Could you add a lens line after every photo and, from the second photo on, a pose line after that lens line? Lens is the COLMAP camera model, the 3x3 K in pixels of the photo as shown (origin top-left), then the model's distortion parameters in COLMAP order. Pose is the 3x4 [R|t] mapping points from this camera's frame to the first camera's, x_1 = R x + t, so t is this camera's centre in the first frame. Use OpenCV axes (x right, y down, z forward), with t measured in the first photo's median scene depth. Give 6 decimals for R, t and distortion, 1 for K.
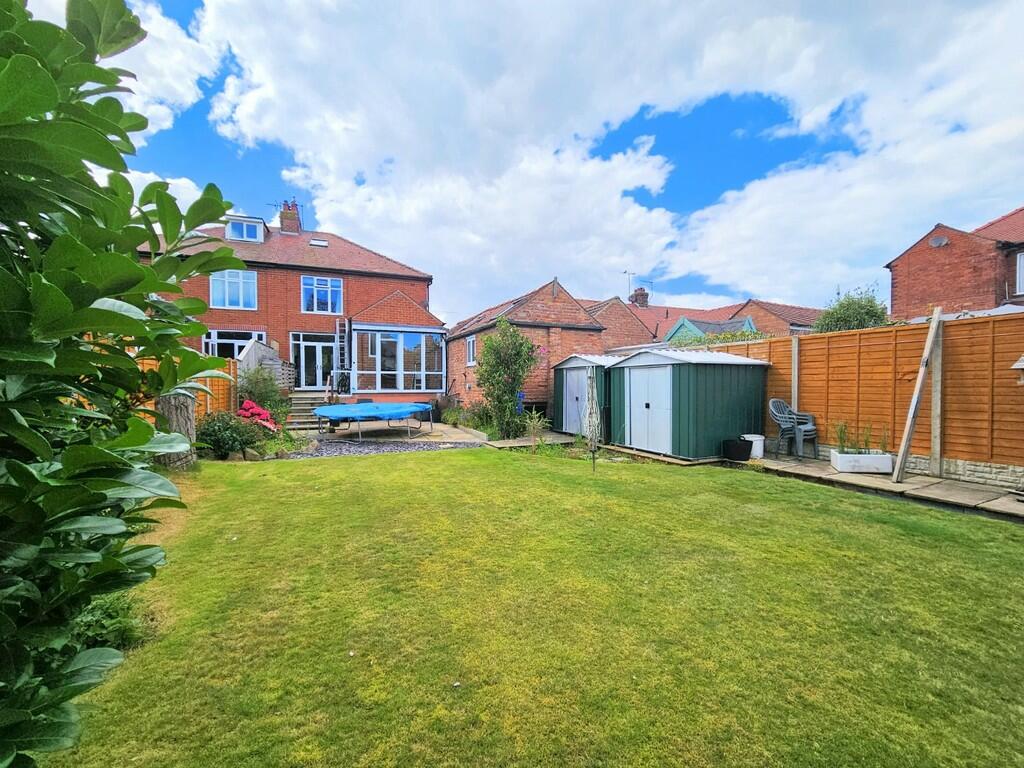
lens RADIAL K [[410.5, 0, 507.8], [0, 410.5, 389.9], [0, 0, 1]] dist [0.000214, -0.000001]
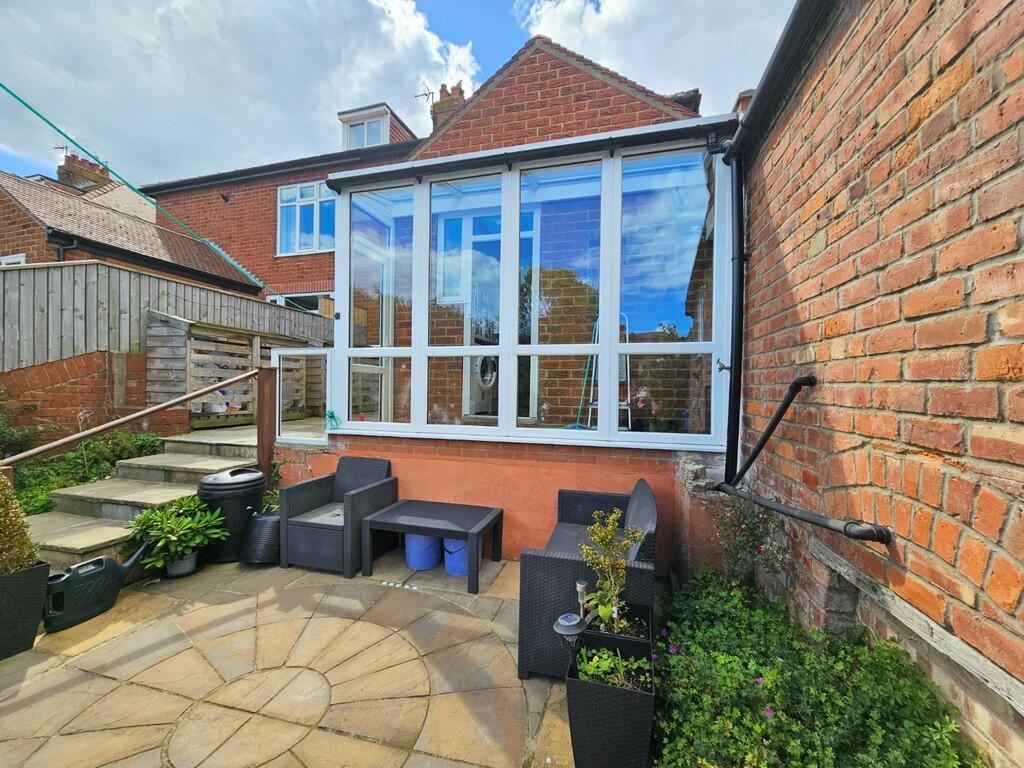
lens RADIAL K [[410.5, 0, 507.8], [0, 410.5, 389.9], [0, 0, 1]] dist [0.000214, -0.000001]
pose [[0.785036, 0.015493, -0.619256, -0.120201], [-0.019865, 0.999803, -0.000169, -0.020820], [0.619131, 0.012434, 0.785189, 0.823712]]
